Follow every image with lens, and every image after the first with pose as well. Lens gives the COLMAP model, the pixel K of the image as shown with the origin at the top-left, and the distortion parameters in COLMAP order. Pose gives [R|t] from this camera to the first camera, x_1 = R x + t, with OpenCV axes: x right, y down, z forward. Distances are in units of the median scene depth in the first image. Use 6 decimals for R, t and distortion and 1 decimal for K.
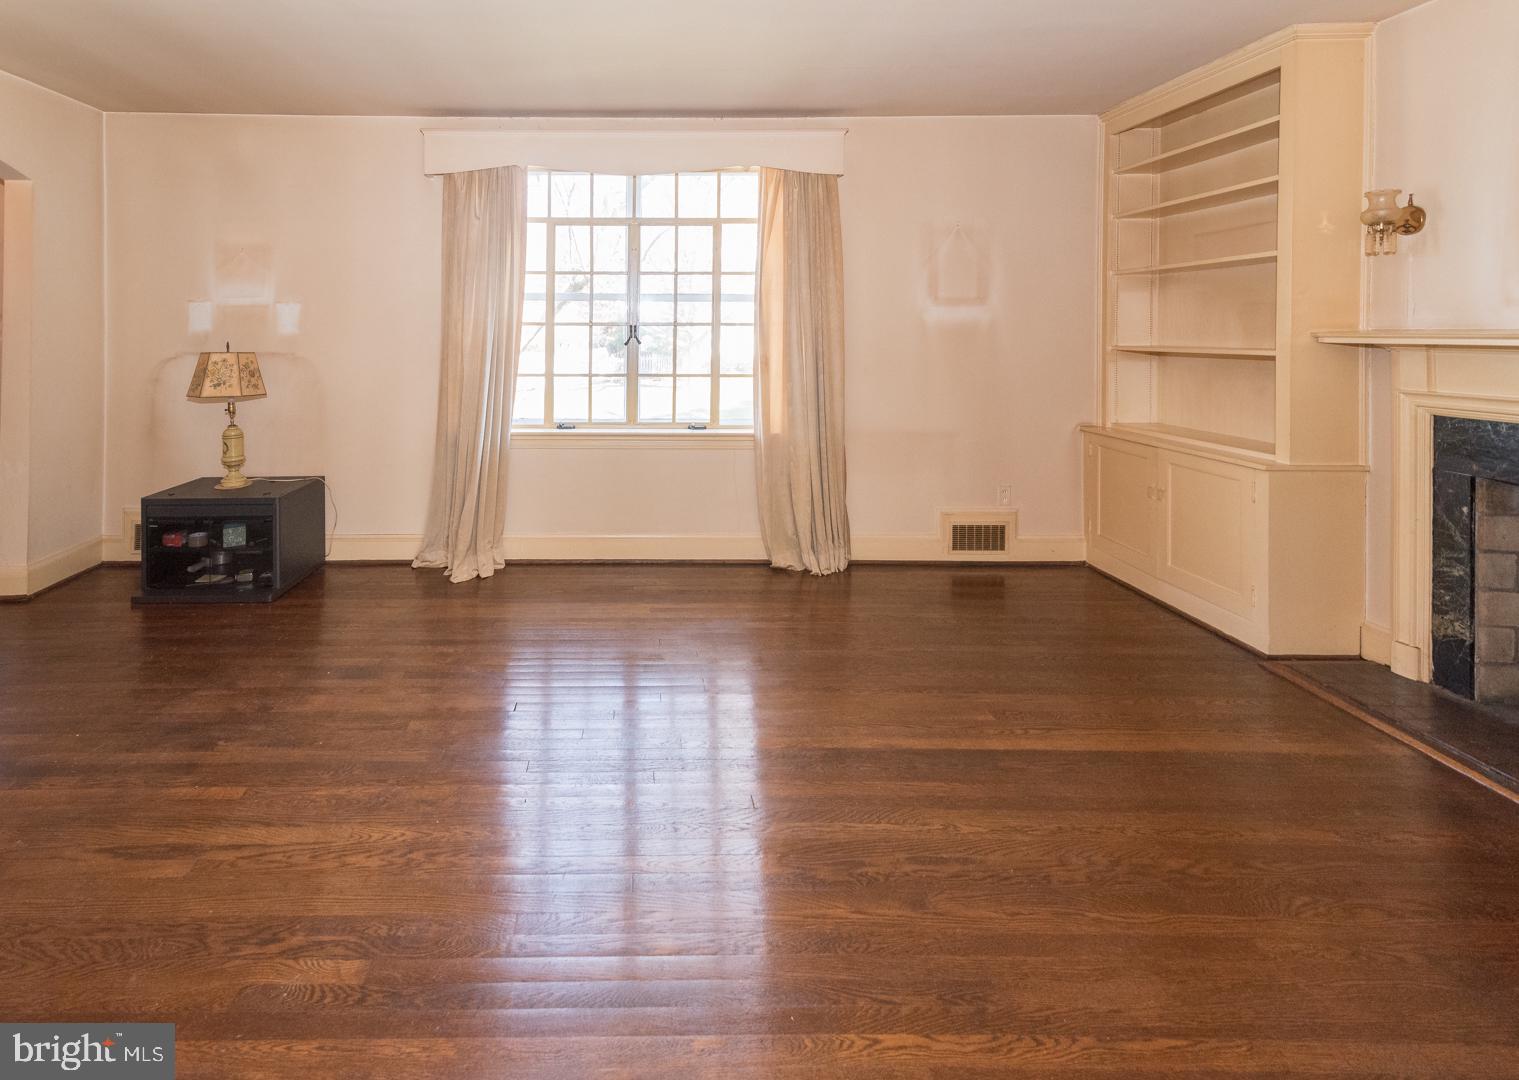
lens RADIAL K [[861.3, 0, 759.5], [0, 861.3, 540.0], [0, 0, 1]] dist [0.000415, -0.000473]
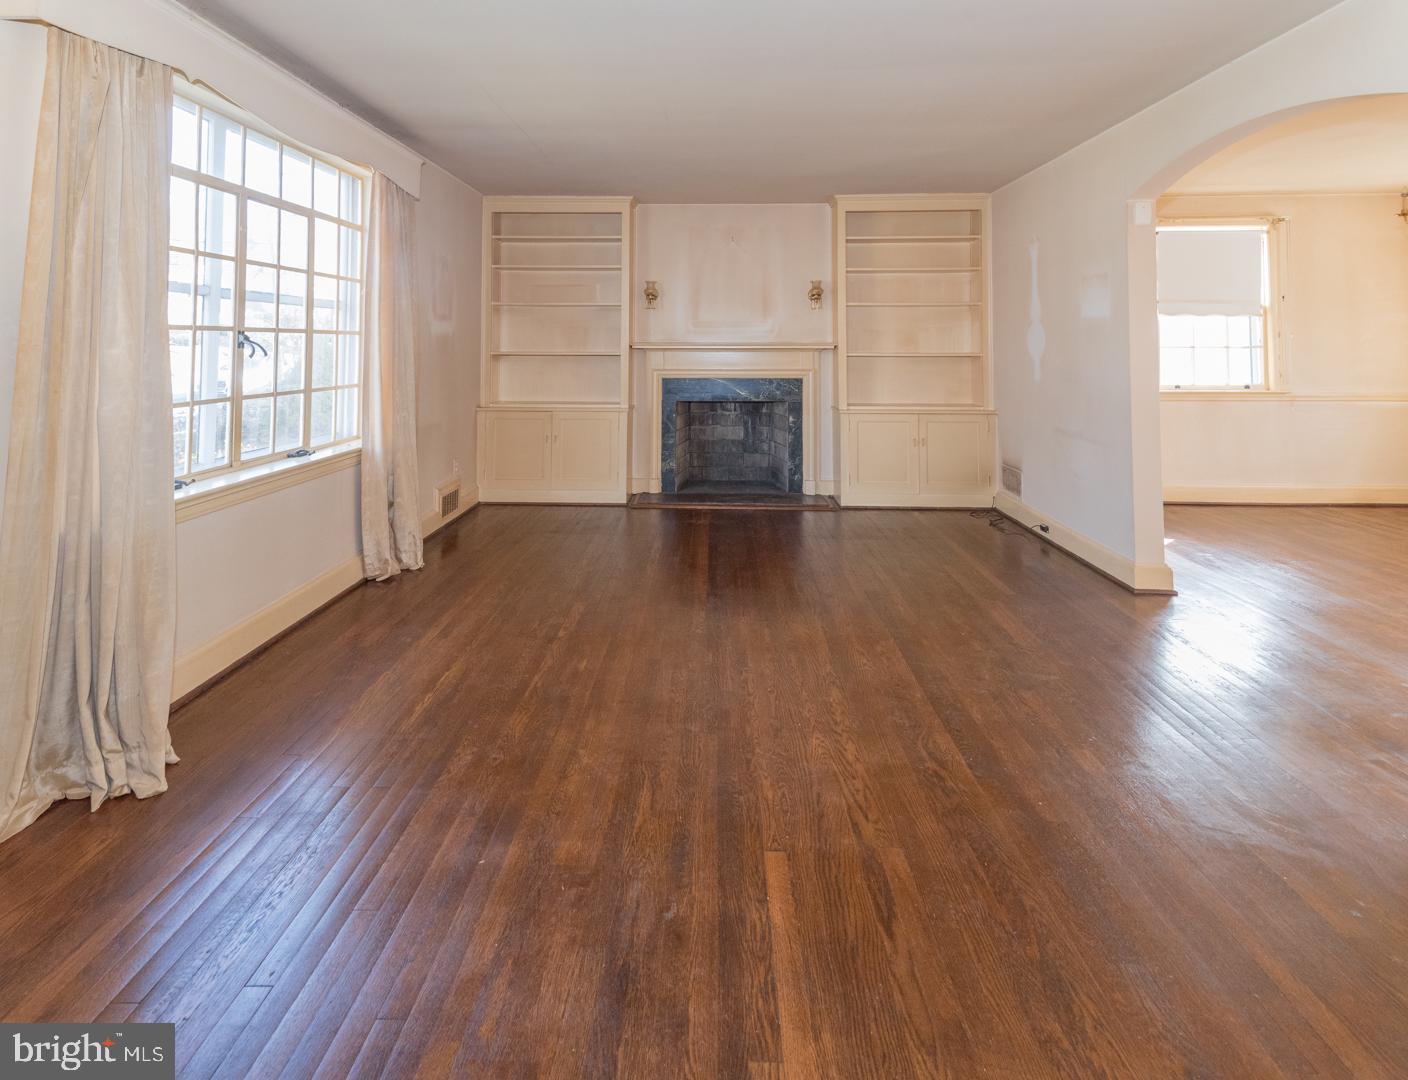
lens RADIAL K [[650.2, 0, 704.0], [0, 650.2, 540.0], [0, 0, 1]] dist [-0.001151, -0.000233]
pose [[0.014698, -0.291374, 0.956496, -1.049945], [0.227512, 0.932482, 0.280563, -0.207579], [-0.973664, 0.213491, 0.079996, 0.849118]]
